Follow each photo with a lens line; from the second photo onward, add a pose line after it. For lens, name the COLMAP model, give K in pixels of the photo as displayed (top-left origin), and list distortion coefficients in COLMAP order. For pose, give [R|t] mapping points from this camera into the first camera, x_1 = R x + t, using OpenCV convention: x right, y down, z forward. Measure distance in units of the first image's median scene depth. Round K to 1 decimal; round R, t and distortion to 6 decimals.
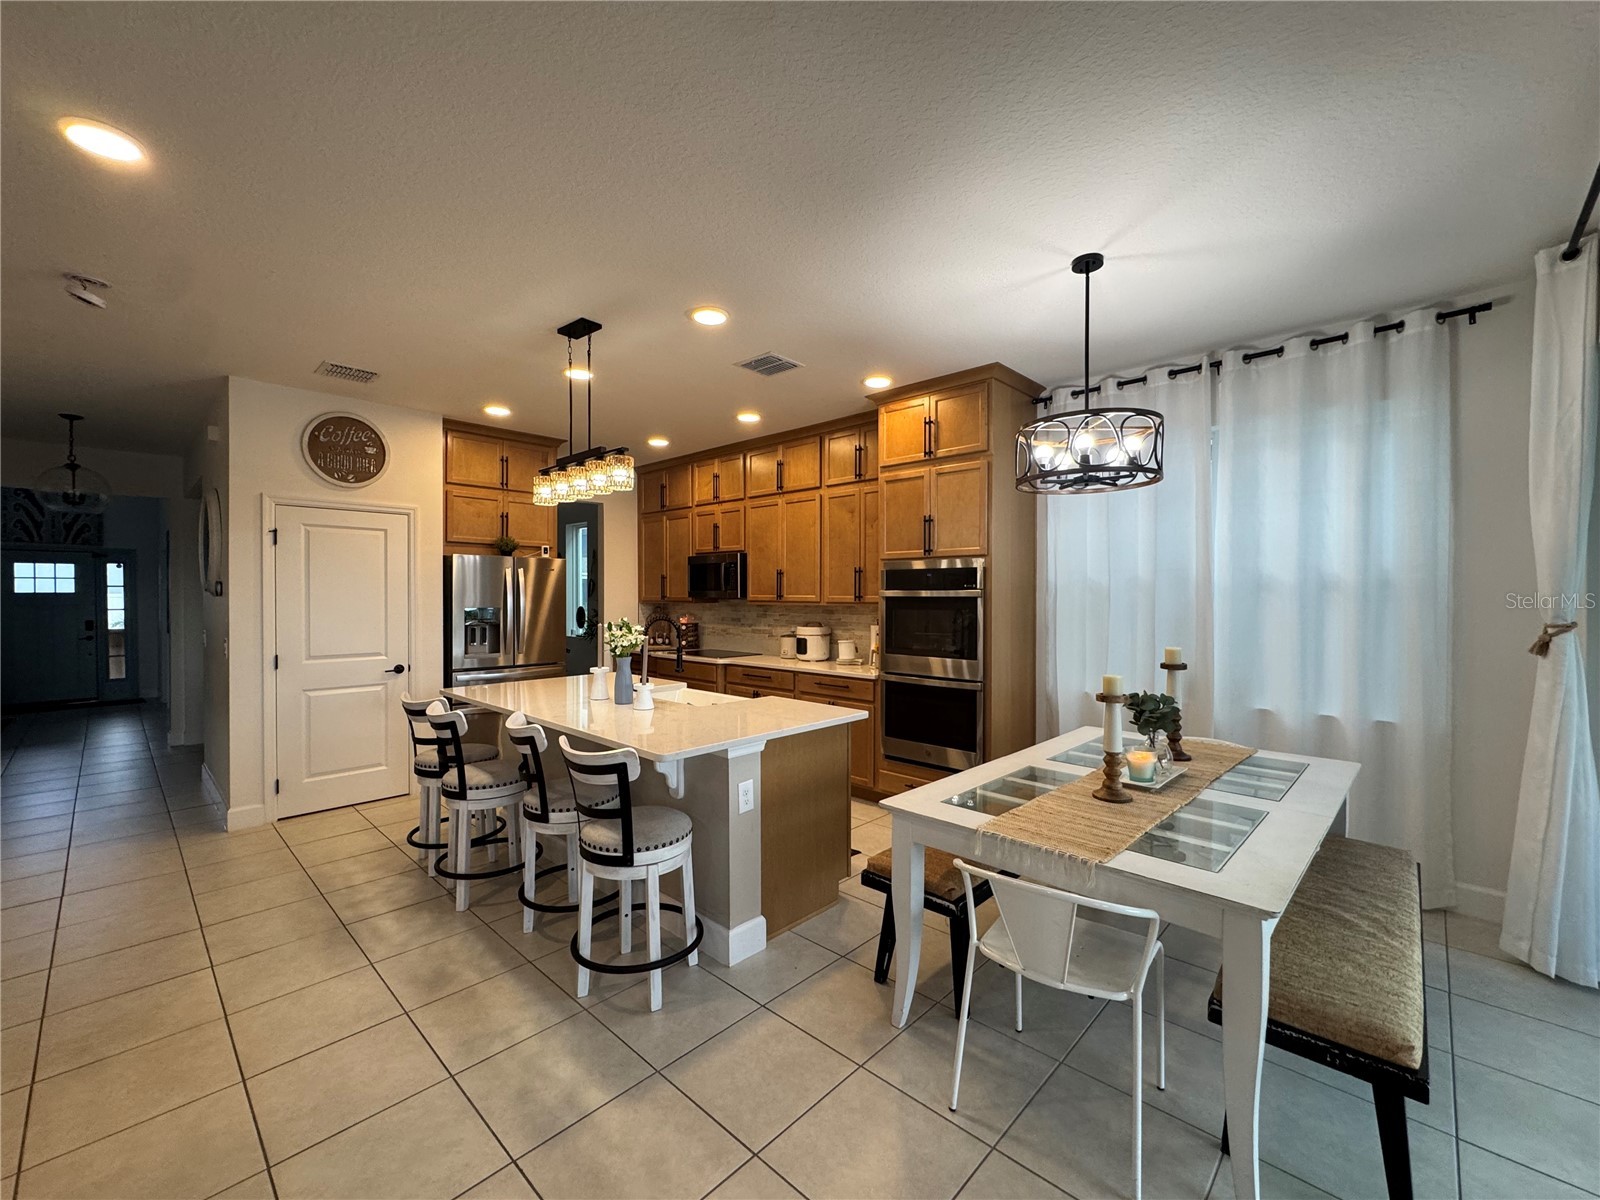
lens RADIAL K [[658.2, 0, 800.0], [0, 658.2, 600.0], [0, 0, 1]] dist [-0.002017, -0.001096]
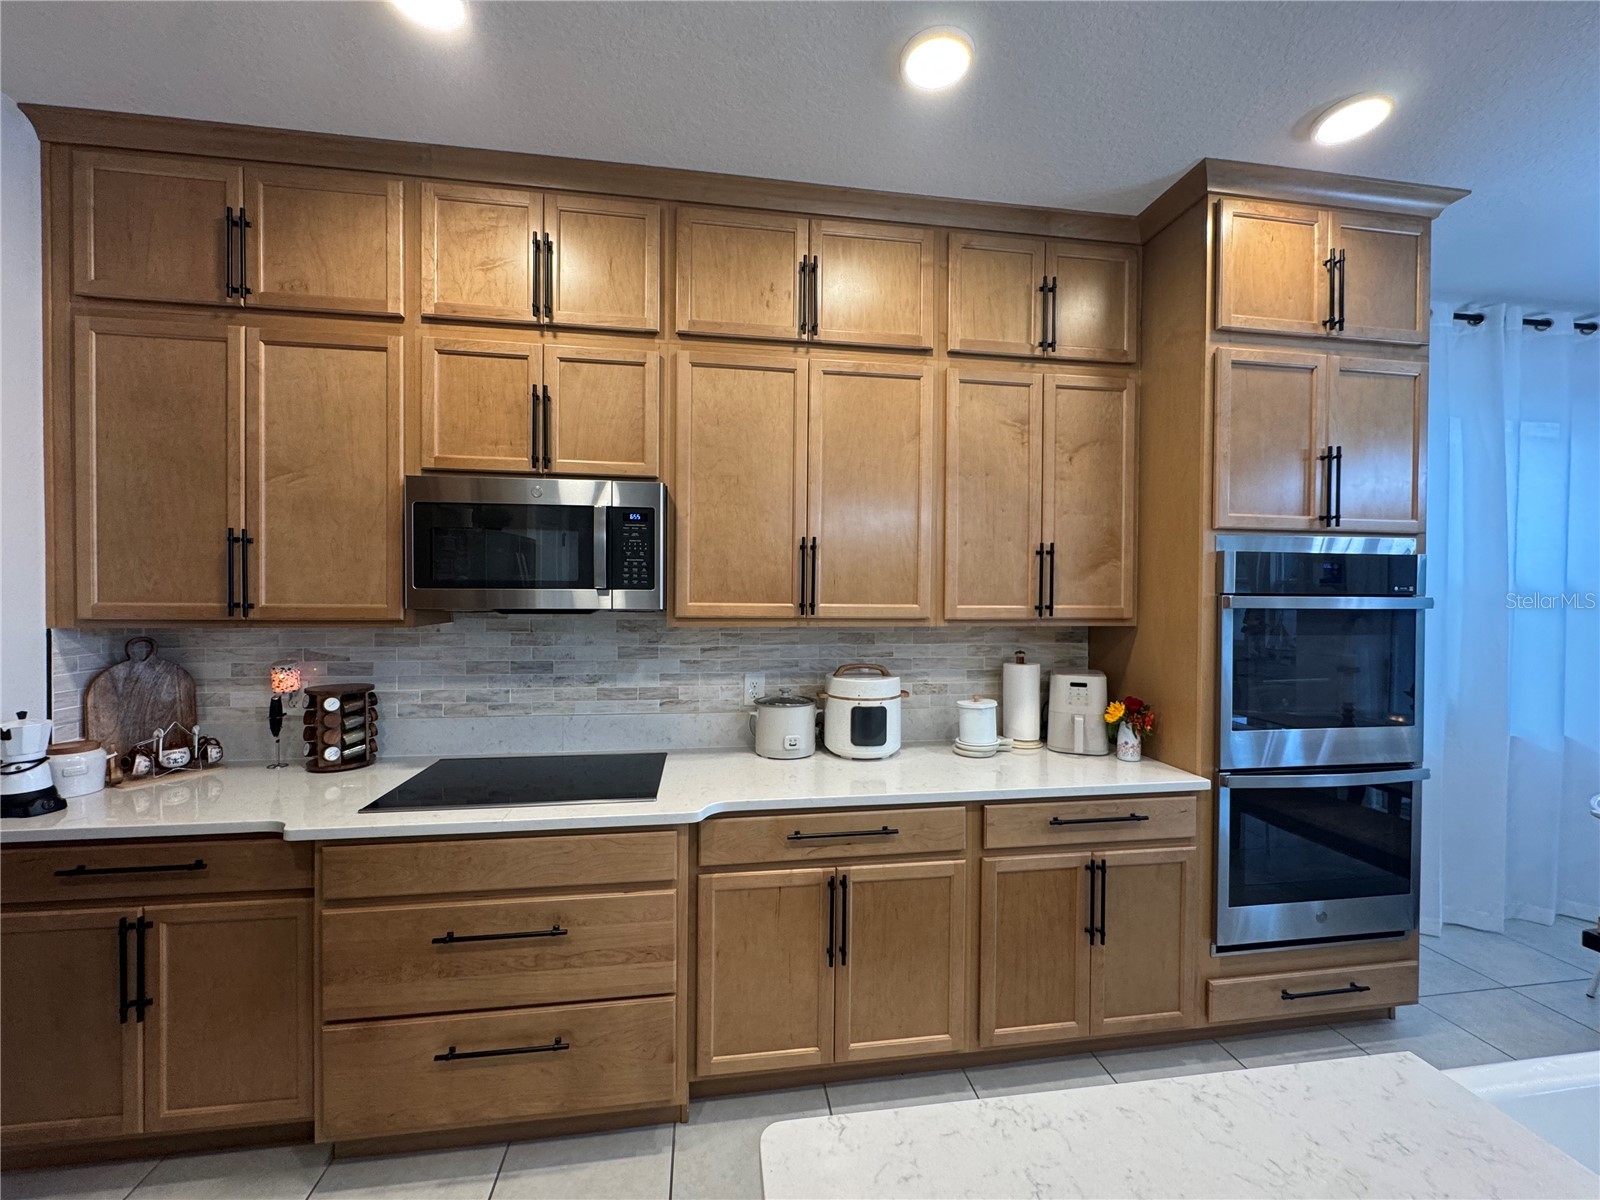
lens RADIAL K [[637.9, 0, 800.0], [0, 637.9, 600.0], [0, 0, 1]] dist [-0.001551, 0.000397]
pose [[0.617501, -0.007534, 0.786534, -0.379839], [0.000944, 0.999961, 0.008837, -0.014395], [-0.786569, -0.004714, 0.617484, 0.877893]]
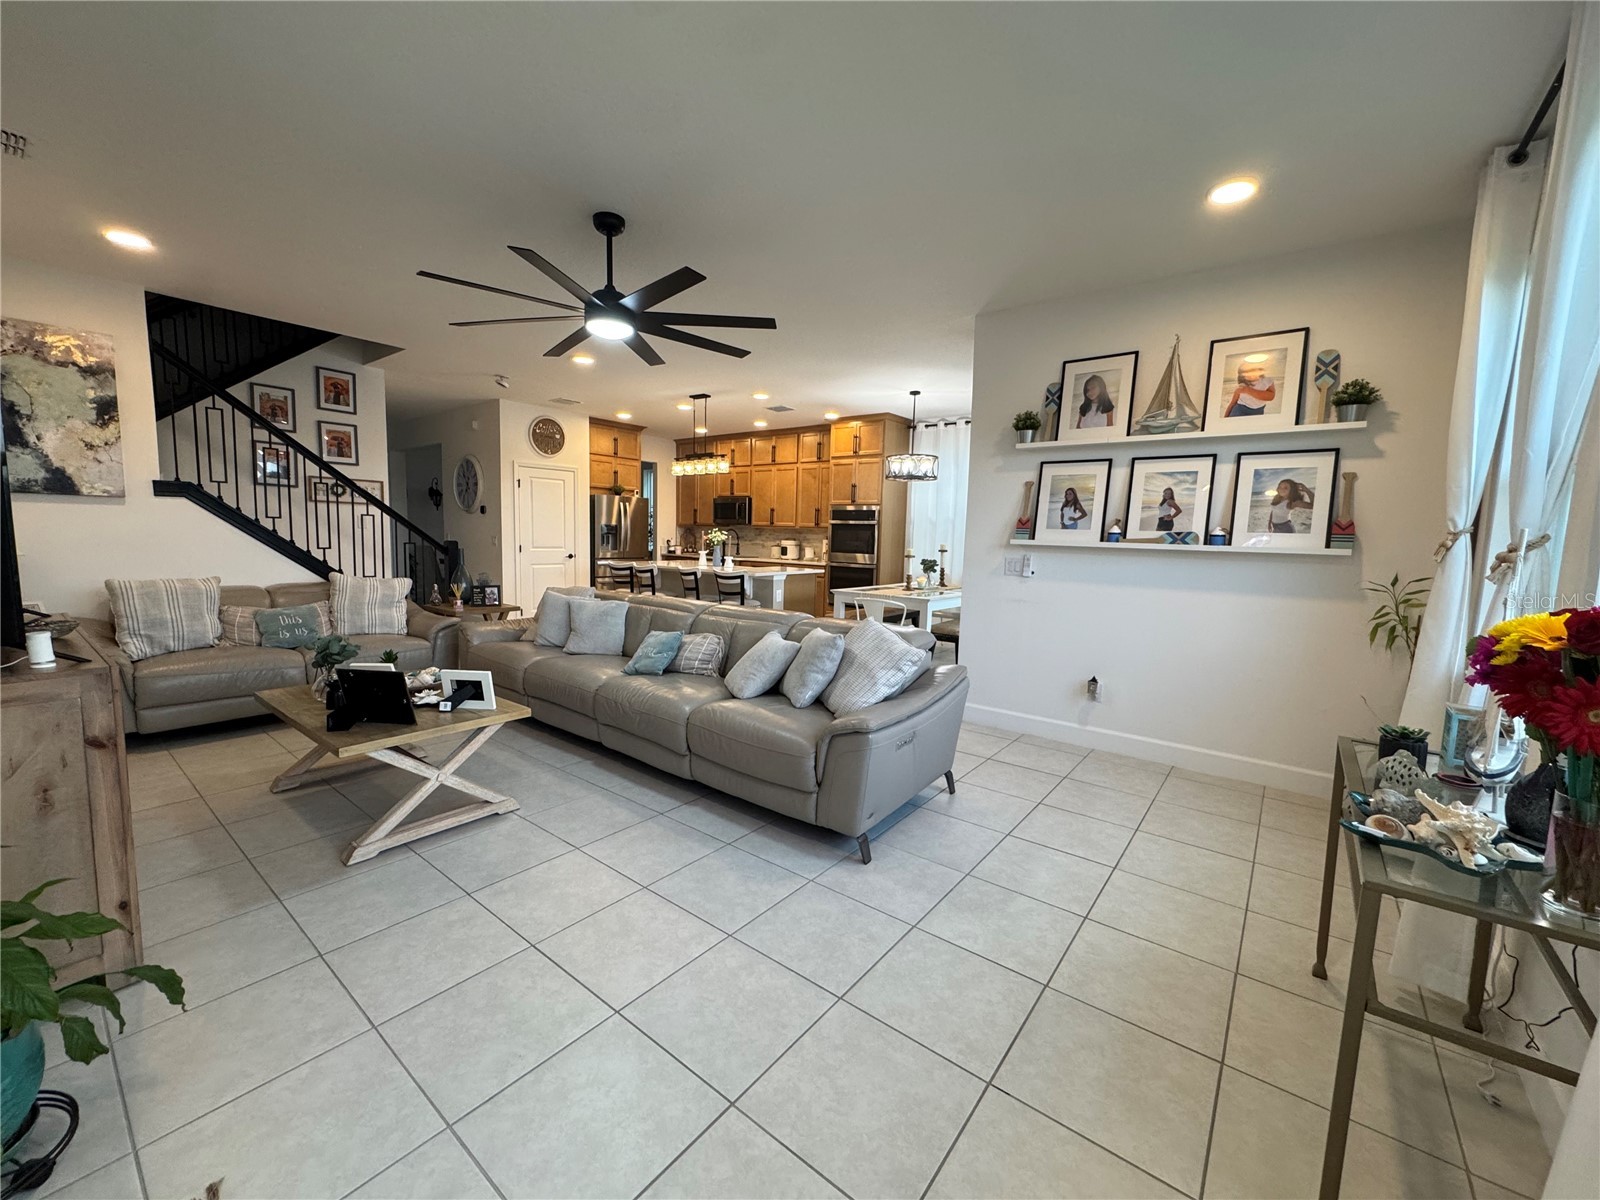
lens RADIAL K [[637.9, 0, 800.0], [0, 637.9, 600.0], [0, 0, 1]] dist [-0.001551, 0.000397]
pose [[0.995479, 0.016568, 0.093524, -0.129490], [-0.025654, 0.994972, 0.096810, 0.037028], [-0.091450, -0.098772, 0.990899, -0.841000]]
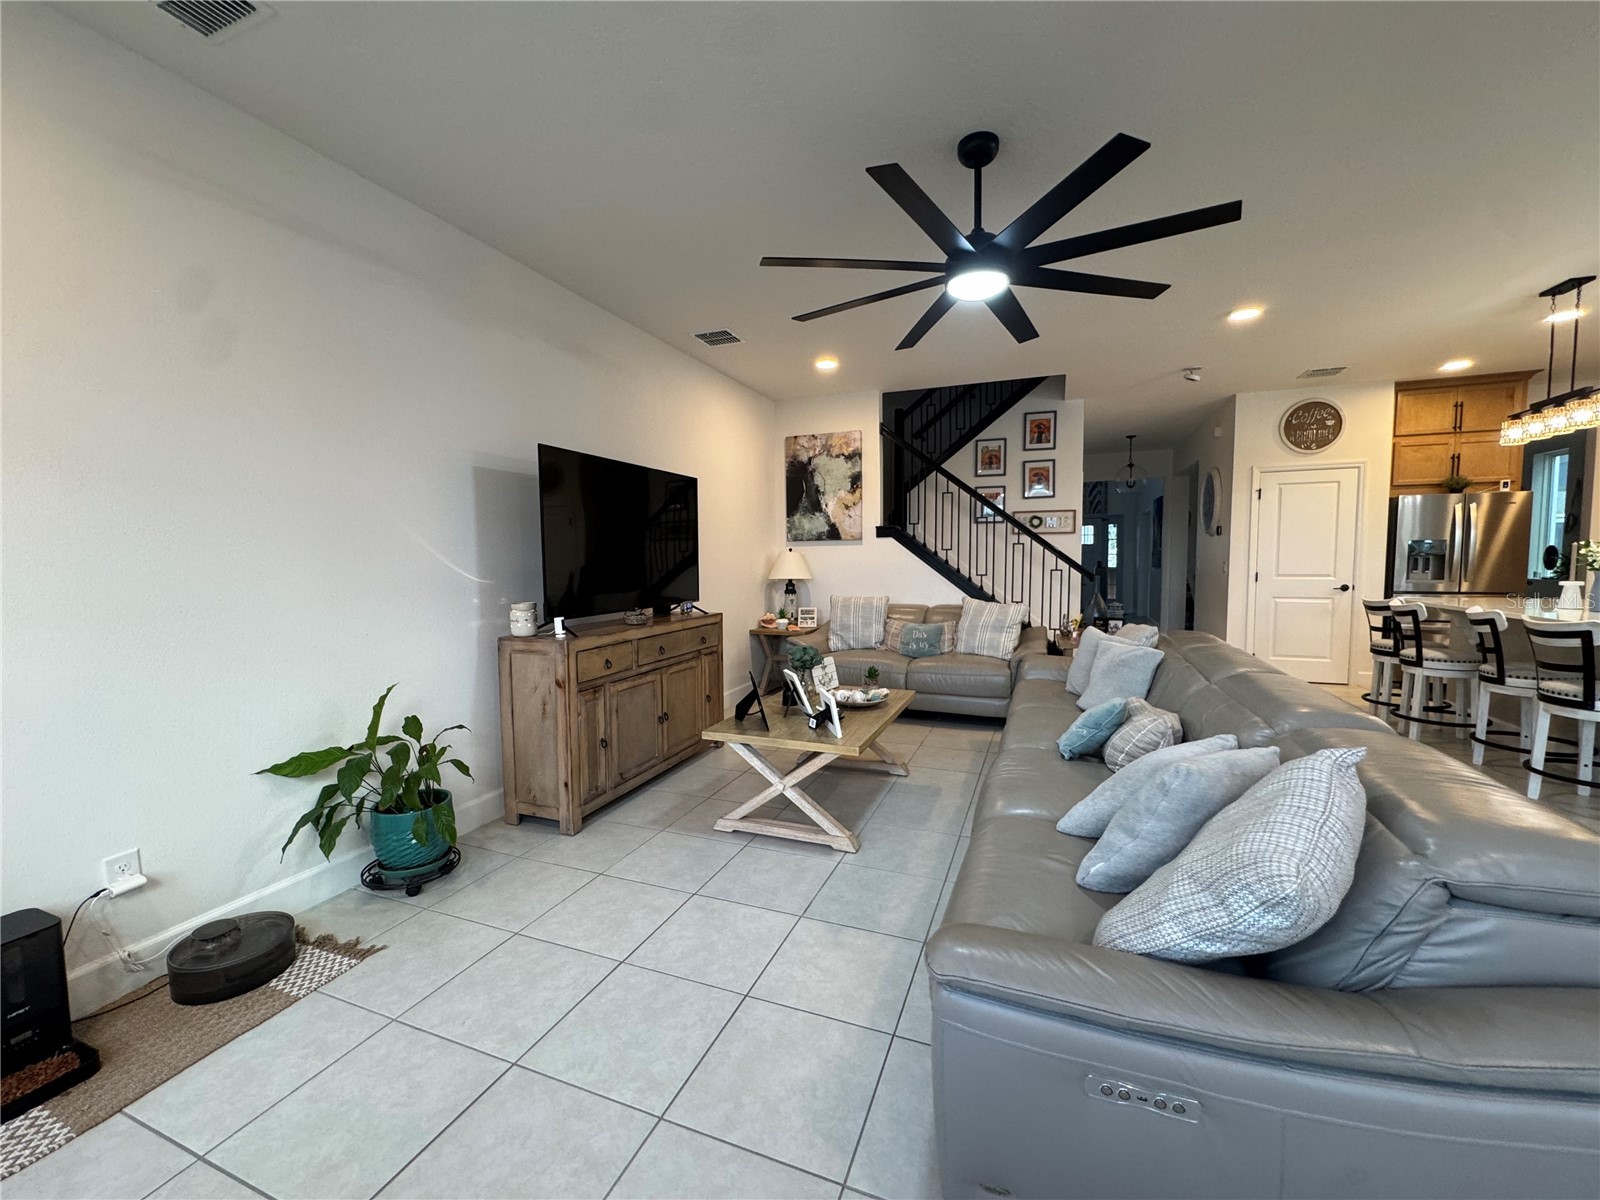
lens RADIAL K [[637.9, 0, 800.0], [0, 637.9, 600.0], [0, 0, 1]] dist [-0.001551, 0.000397]
pose [[0.372984, 0.058634, -0.925983, 0.159474], [0.003659, 0.997901, 0.064661, 0.042741], [0.927830, -0.027506, 0.371987, -0.470645]]
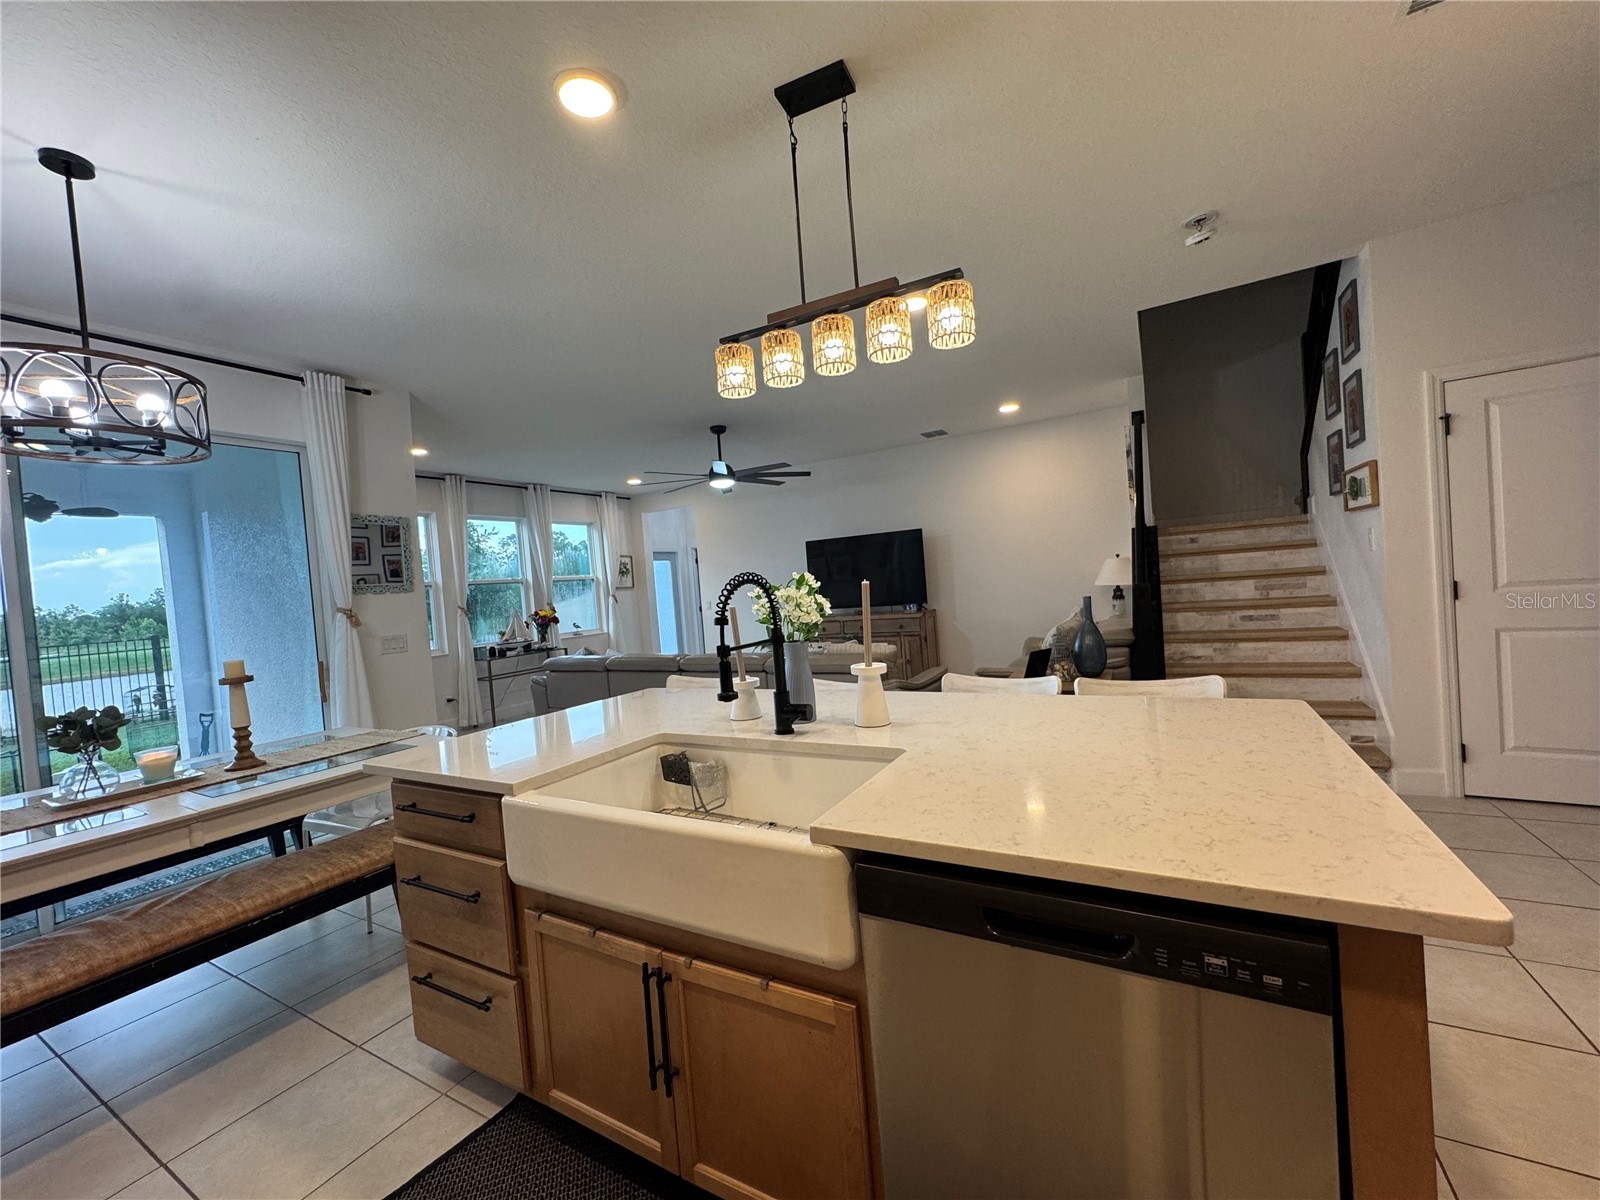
lens RADIAL K [[637.9, 0, 800.0], [0, 637.9, 600.0], [0, 0, 1]] dist [-0.001551, 0.000397]
pose [[-0.967877, 0.081727, -0.237770, -0.101768], [0.076044, 0.996559, 0.032991, 0.023204], [0.239648, 0.013851, -0.970761, 1.075133]]
